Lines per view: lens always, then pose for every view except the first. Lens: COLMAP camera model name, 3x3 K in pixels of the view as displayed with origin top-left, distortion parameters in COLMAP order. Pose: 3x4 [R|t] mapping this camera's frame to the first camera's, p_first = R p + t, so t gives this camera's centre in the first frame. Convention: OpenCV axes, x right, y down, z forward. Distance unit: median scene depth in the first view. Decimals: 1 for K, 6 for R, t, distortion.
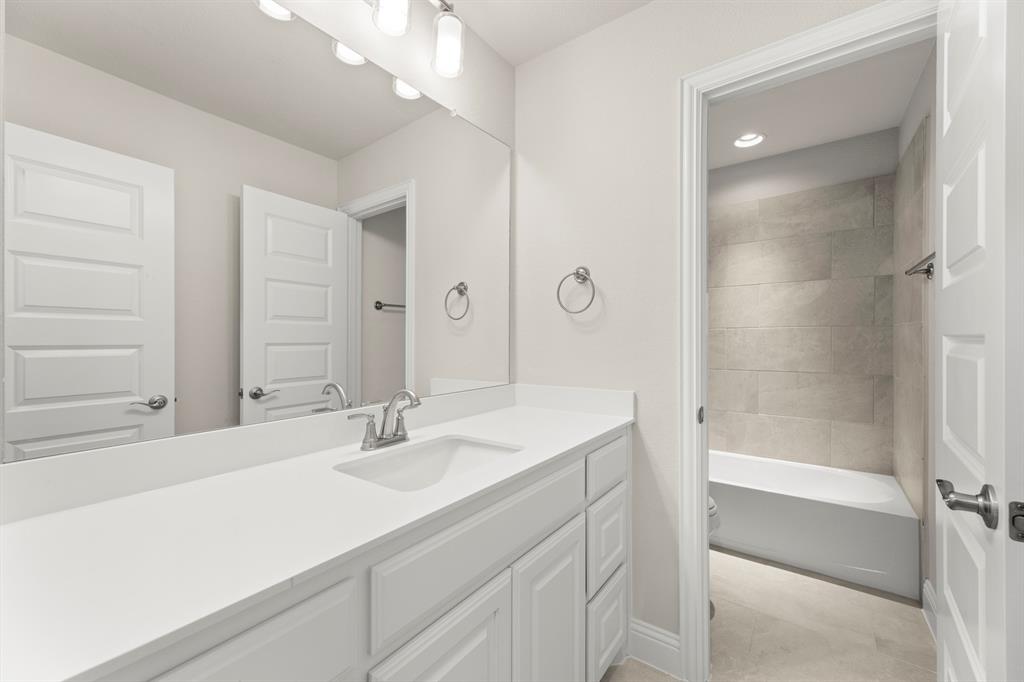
lens RADIAL K [[414.6, 0, 512.0], [0, 414.6, 341.0], [0, 0, 1]] dist [-0.000710, -0.000073]
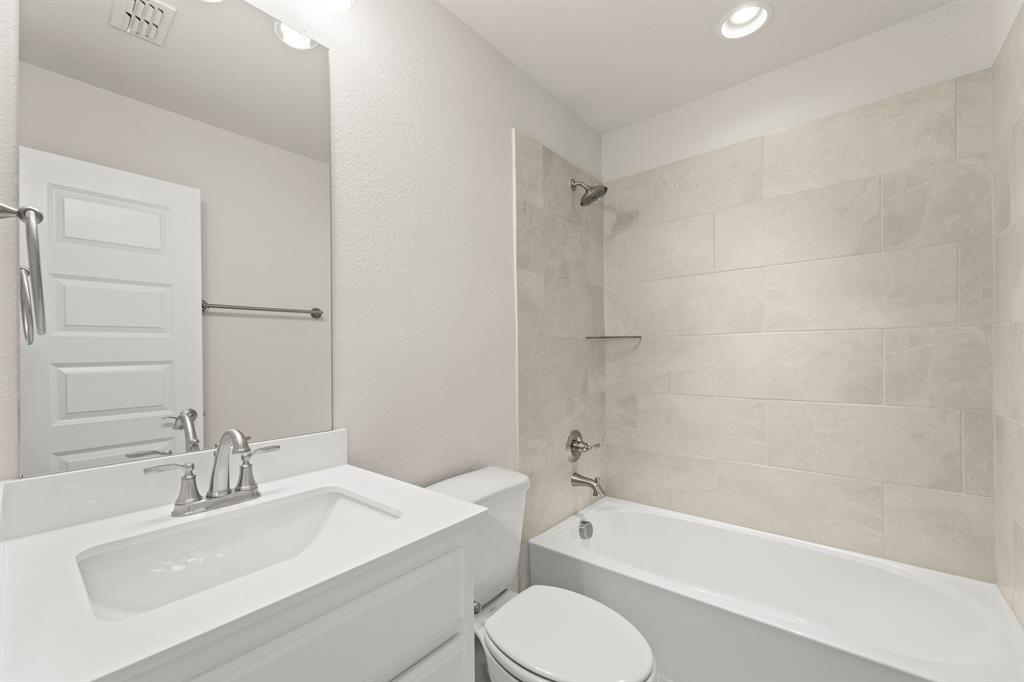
lens RADIAL K [[416.9, 0, 515.2], [0, 416.9, 345.7], [0, 0, 1]] dist [-0.020833, -0.000156]
pose [[0.999647, -0.011311, -0.024046, 0.212444], [0.010878, 0.999777, -0.018083, -0.003436], [0.024245, 0.017815, 0.999547, 0.294988]]
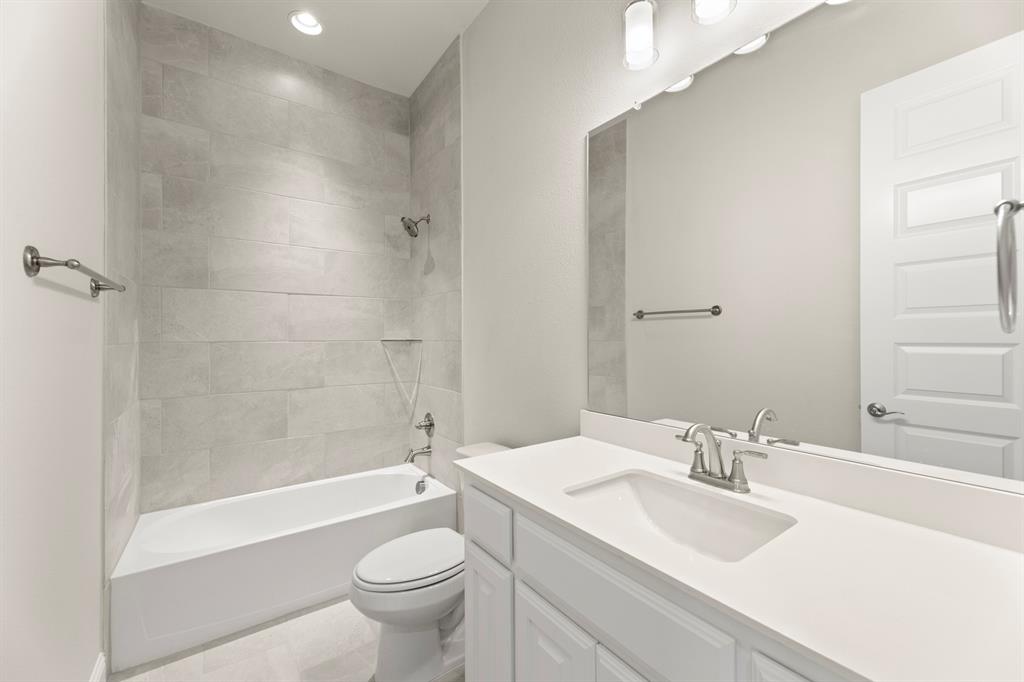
lens RADIAL K [[414.6, 0, 512.0], [0, 414.6, 341.0], [0, 0, 1]] dist [-0.000710, -0.000073]
pose [[-0.287378, 0.016908, -0.957668, 0.544870], [0.003703, 0.999856, 0.016541, -0.035691], [0.957810, 0.001207, -0.287399, 0.821850]]
